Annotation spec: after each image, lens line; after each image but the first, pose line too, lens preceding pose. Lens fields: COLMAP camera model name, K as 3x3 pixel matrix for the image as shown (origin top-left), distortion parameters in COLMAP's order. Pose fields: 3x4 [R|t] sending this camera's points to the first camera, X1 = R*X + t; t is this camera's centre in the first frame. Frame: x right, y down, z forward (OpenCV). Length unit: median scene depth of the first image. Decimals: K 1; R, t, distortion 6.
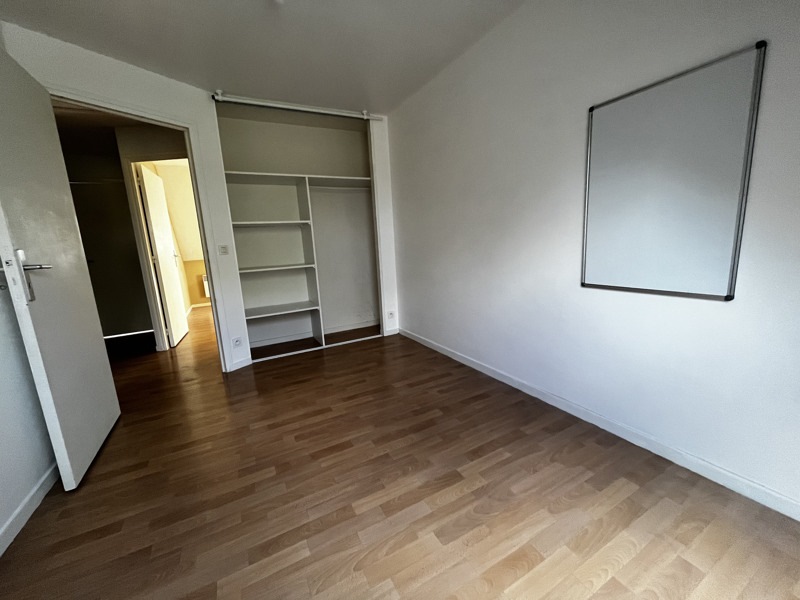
lens RADIAL K [[321.5, 0, 400.0], [0, 321.5, 300.0], [0, 0, 1]] dist [-0.002302, -0.000397]
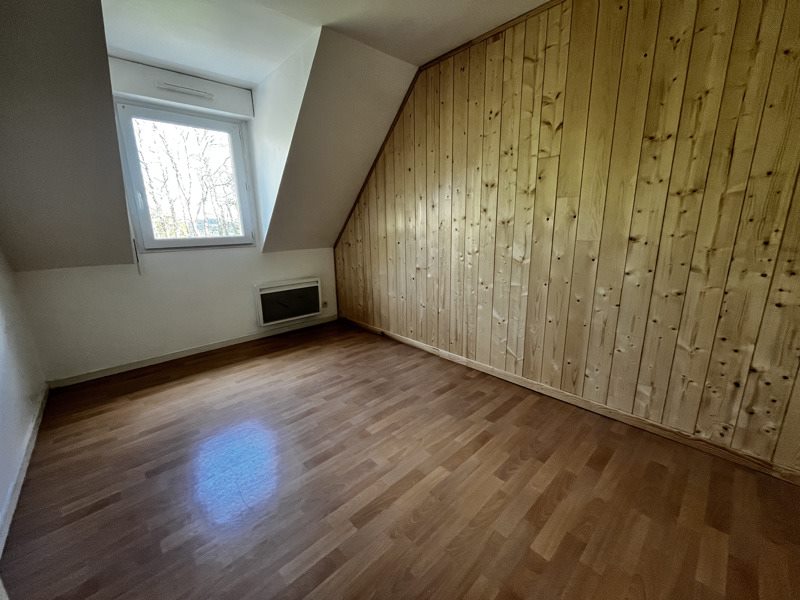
lens RADIAL K [[321.5, 0, 400.0], [0, 321.5, 300.0], [0, 0, 1]] dist [-0.002302, -0.000397]
pose [[-0.962218, 0.131865, -0.238220, 0.209940], [0.024506, 0.913294, 0.406563, -0.386066], [0.271177, 0.385364, -0.882019, 1.698592]]
